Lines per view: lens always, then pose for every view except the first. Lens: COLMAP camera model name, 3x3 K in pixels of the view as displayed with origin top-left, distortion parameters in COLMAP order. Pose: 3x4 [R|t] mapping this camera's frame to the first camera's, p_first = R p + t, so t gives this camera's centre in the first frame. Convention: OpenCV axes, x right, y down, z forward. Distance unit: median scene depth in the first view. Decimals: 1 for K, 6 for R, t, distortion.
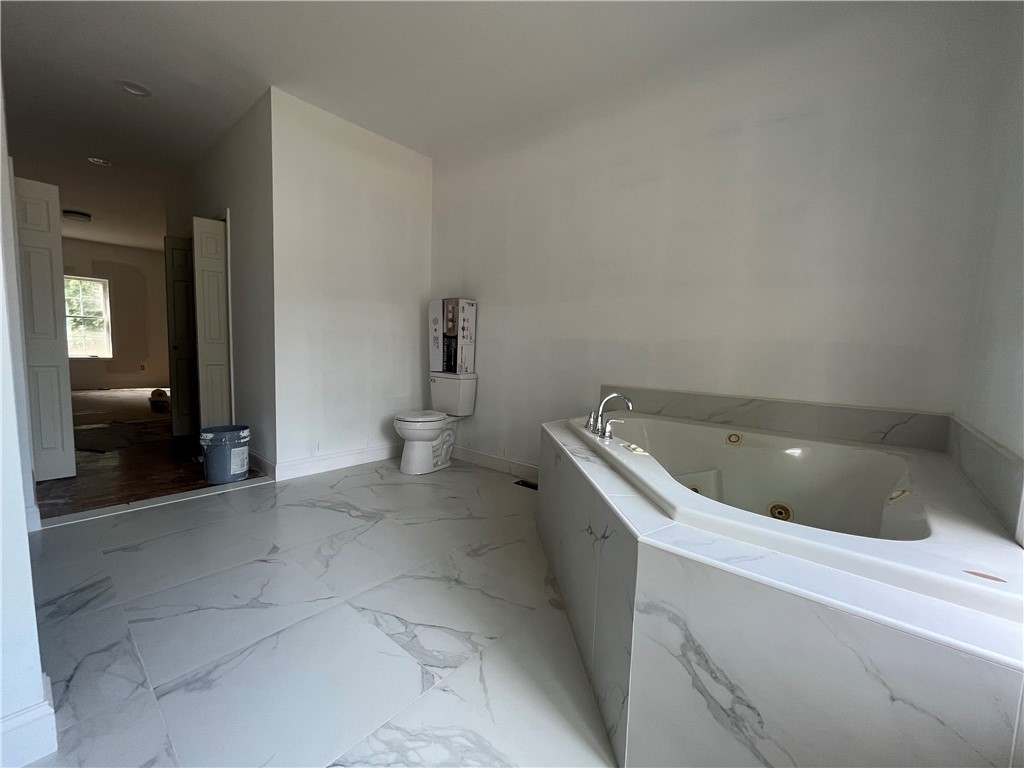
lens RADIAL K [[416.2, 0, 506.6], [0, 416.2, 384.7], [0, 0, 1]] dist [0.000257, -0.001174]
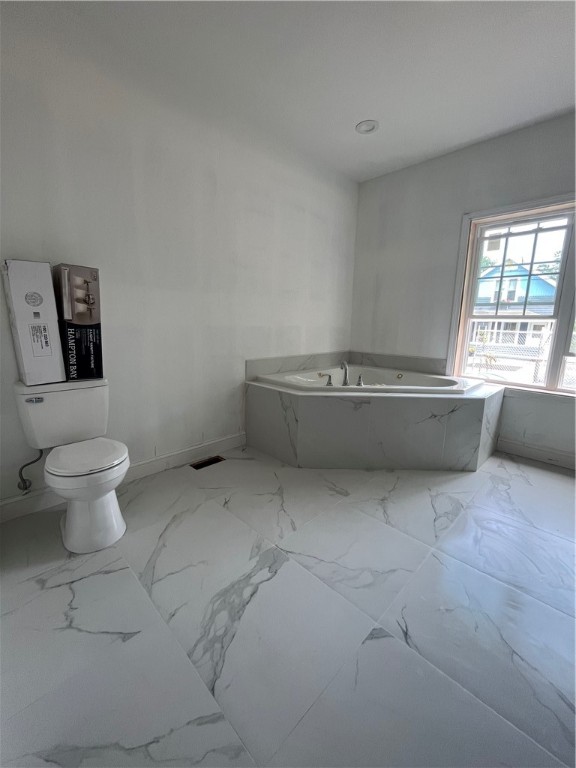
lens RADIAL K [[312.2, 0, 283.8], [0, 312.2, 375.9], [0, 0, 1]] dist [0.000257, -0.001174]
pose [[0.080588, -0.202278, 0.976007, -0.829197], [0.067010, 0.978076, 0.197174, -0.155377], [-0.994492, 0.049512, 0.092376, 0.875018]]
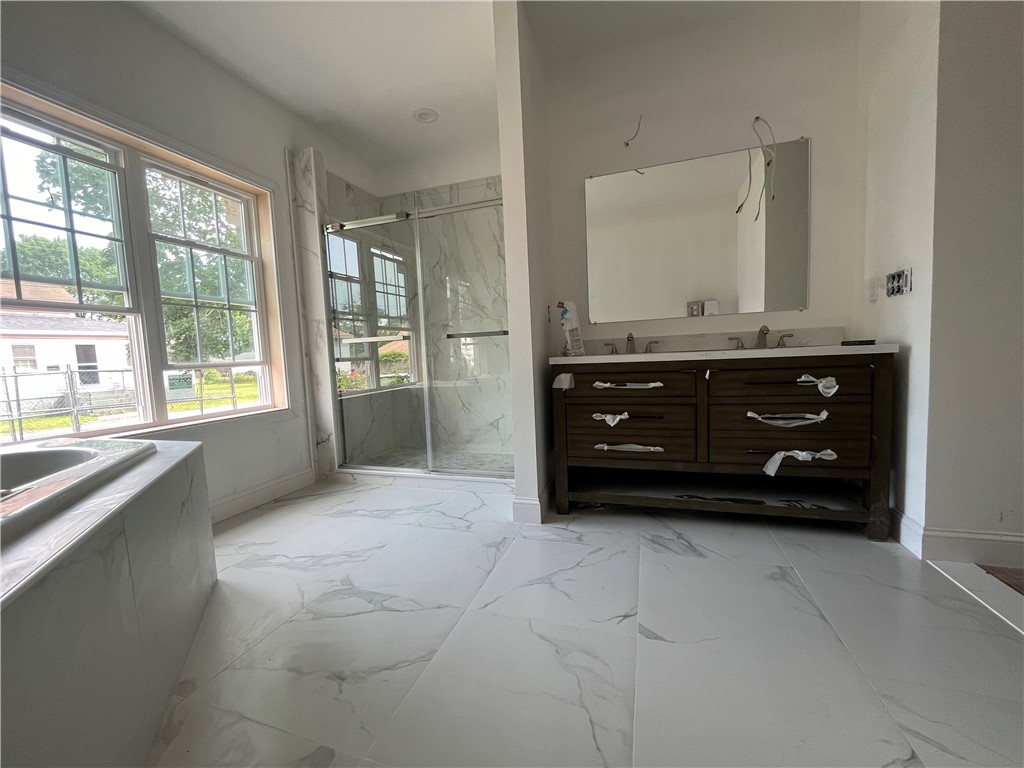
lens RADIAL K [[416.2, 0, 506.4], [0, 416.2, 387.4], [0, 0, 1]] dist [0.000257, -0.001174]
pose [[-0.927428, 0.041617, -0.371679, -0.096838], [-0.015120, 0.988805, 0.148445, -0.065196], [0.373696, 0.143291, -0.916416, 1.166955]]
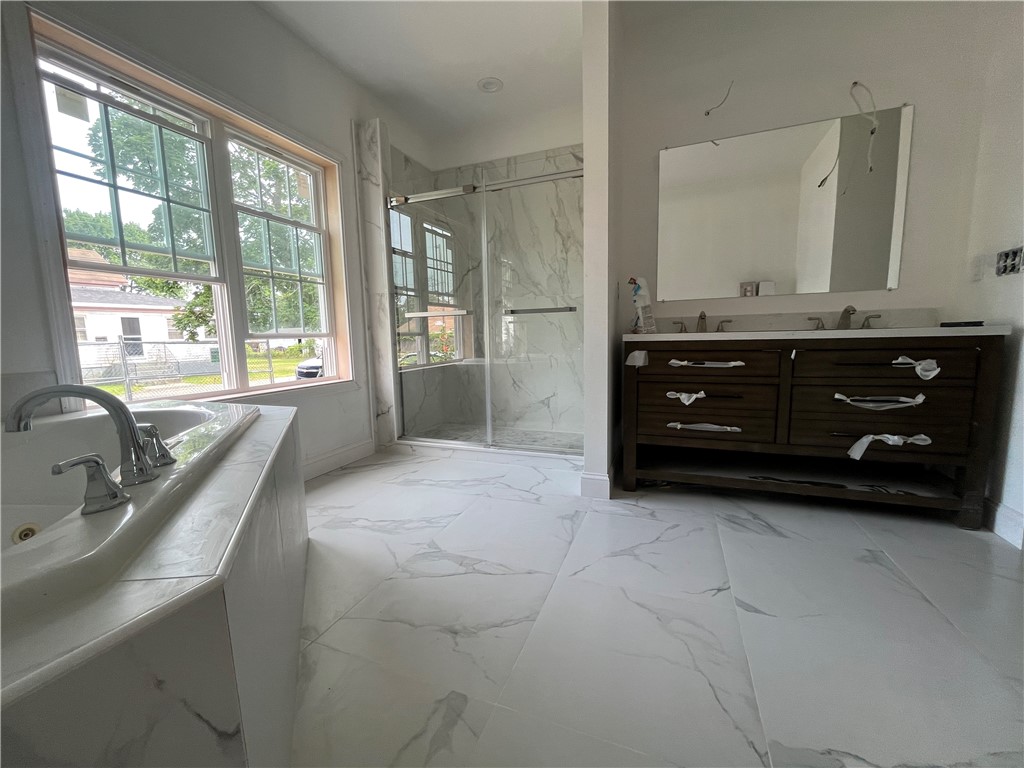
lens RADIAL K [[416.2, 0, 505.9], [0, 416.2, 387.7], [0, 0, 1]] dist [0.000257, -0.001174]
pose [[-0.945581, 0.033092, -0.323700, 0.007647], [-0.032028, 0.980518, 0.193799, -0.049585], [0.323807, 0.193620, -0.926099, 1.134515]]
